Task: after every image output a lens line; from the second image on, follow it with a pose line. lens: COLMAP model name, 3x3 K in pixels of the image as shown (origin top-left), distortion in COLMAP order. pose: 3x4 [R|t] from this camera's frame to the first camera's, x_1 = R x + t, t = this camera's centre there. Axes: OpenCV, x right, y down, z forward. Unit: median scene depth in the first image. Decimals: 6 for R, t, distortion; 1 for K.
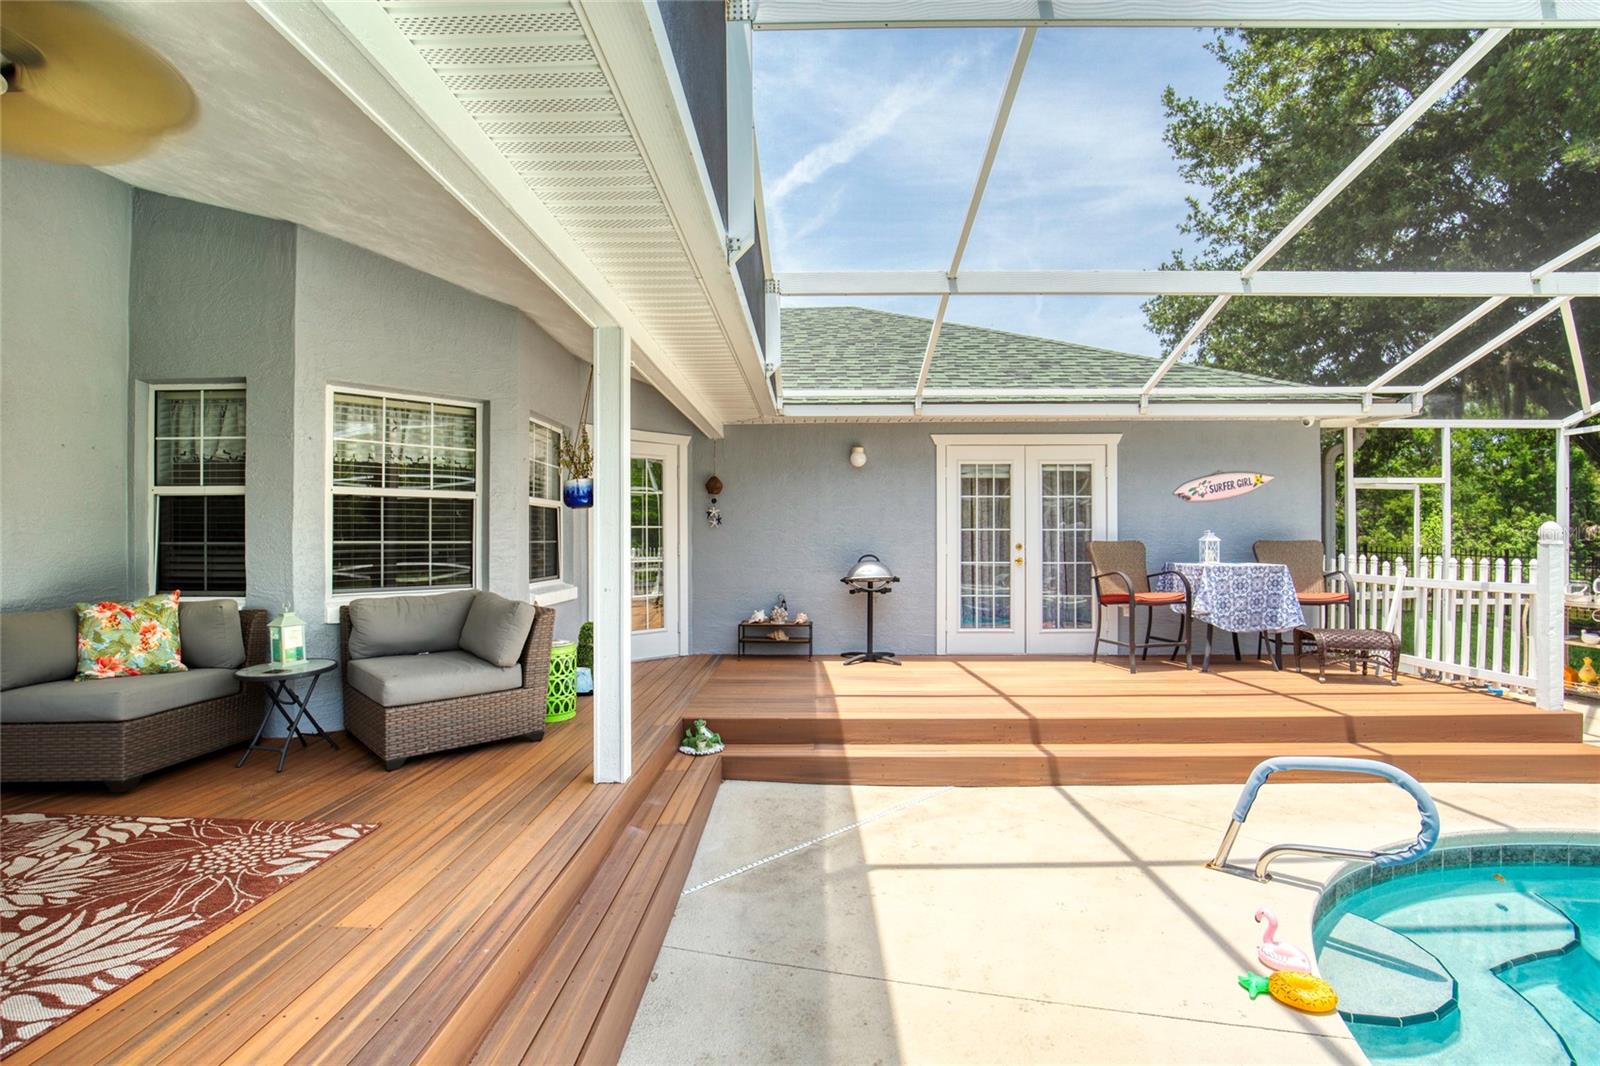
lens RADIAL K [[733.9, 0, 794.0], [0, 733.9, 537.0], [0, 0, 1]] dist [-0.041625, 0.009730]
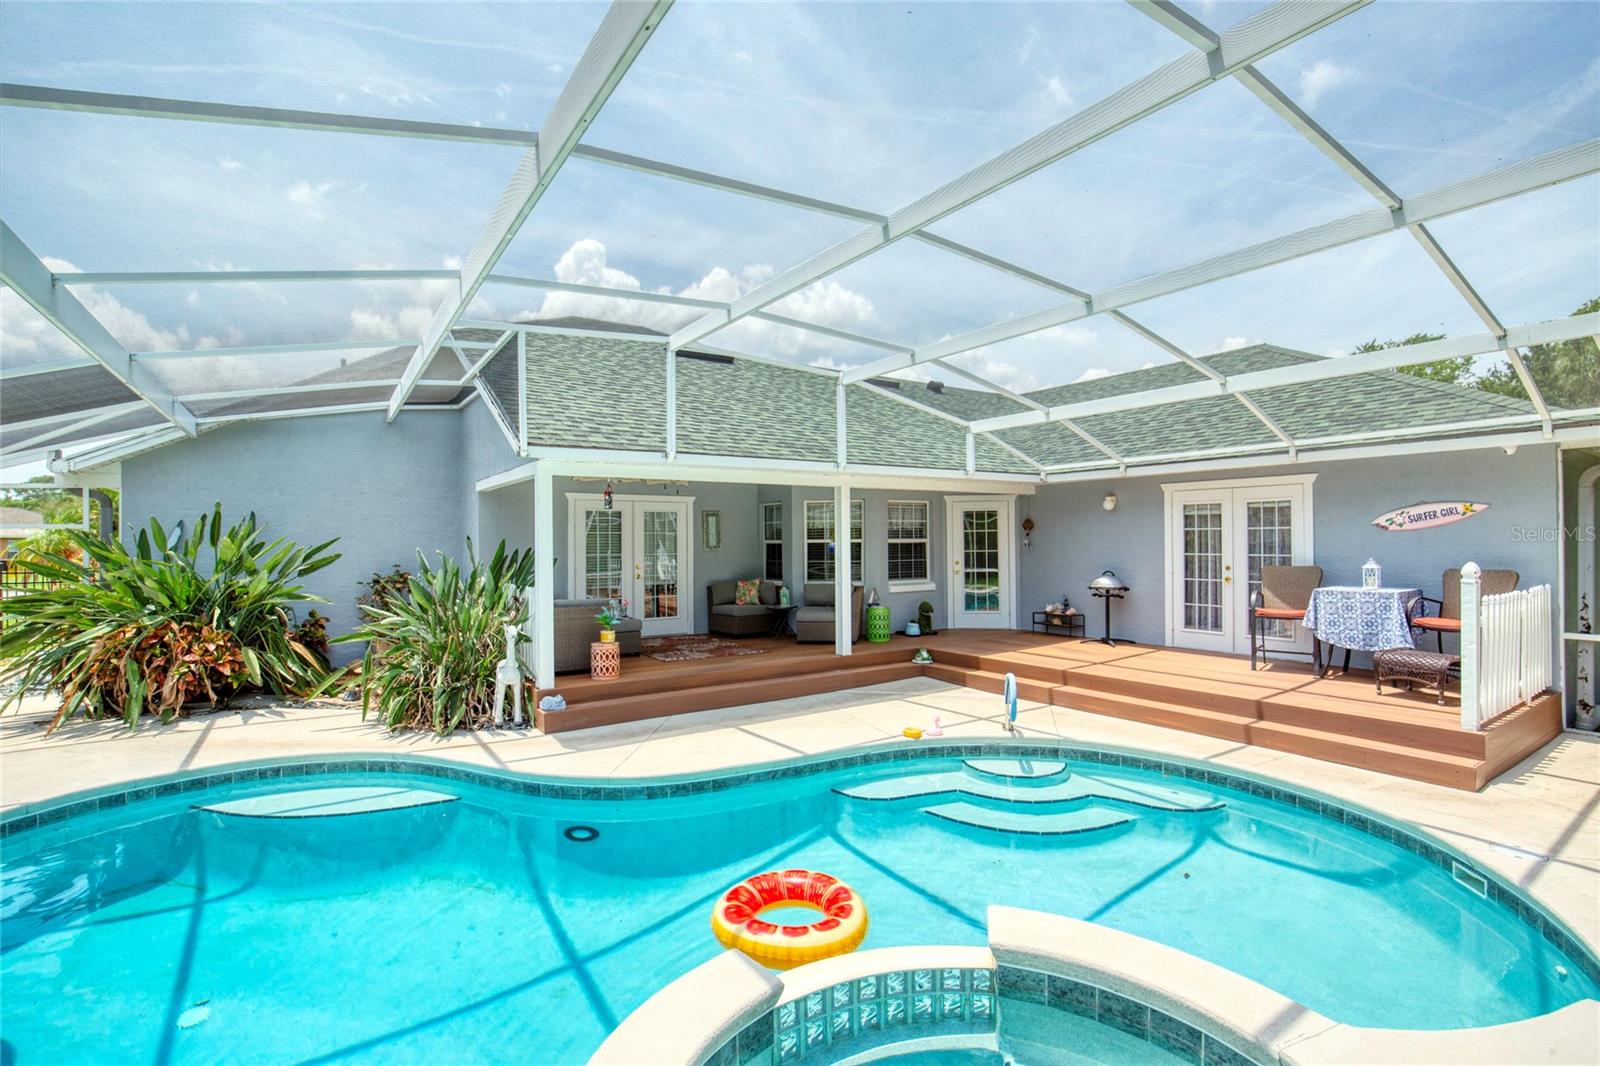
lens RADIAL K [[728.2, 0, 800.0], [0, 728.2, 533.0], [0, 0, 1]] dist [-0.021416, 0.000136]
pose [[0.591597, -0.011818, -0.806147, 1.440385], [0.008810, 0.999928, -0.008193, -0.072437], [0.806186, -0.002255, 0.591658, -0.560400]]
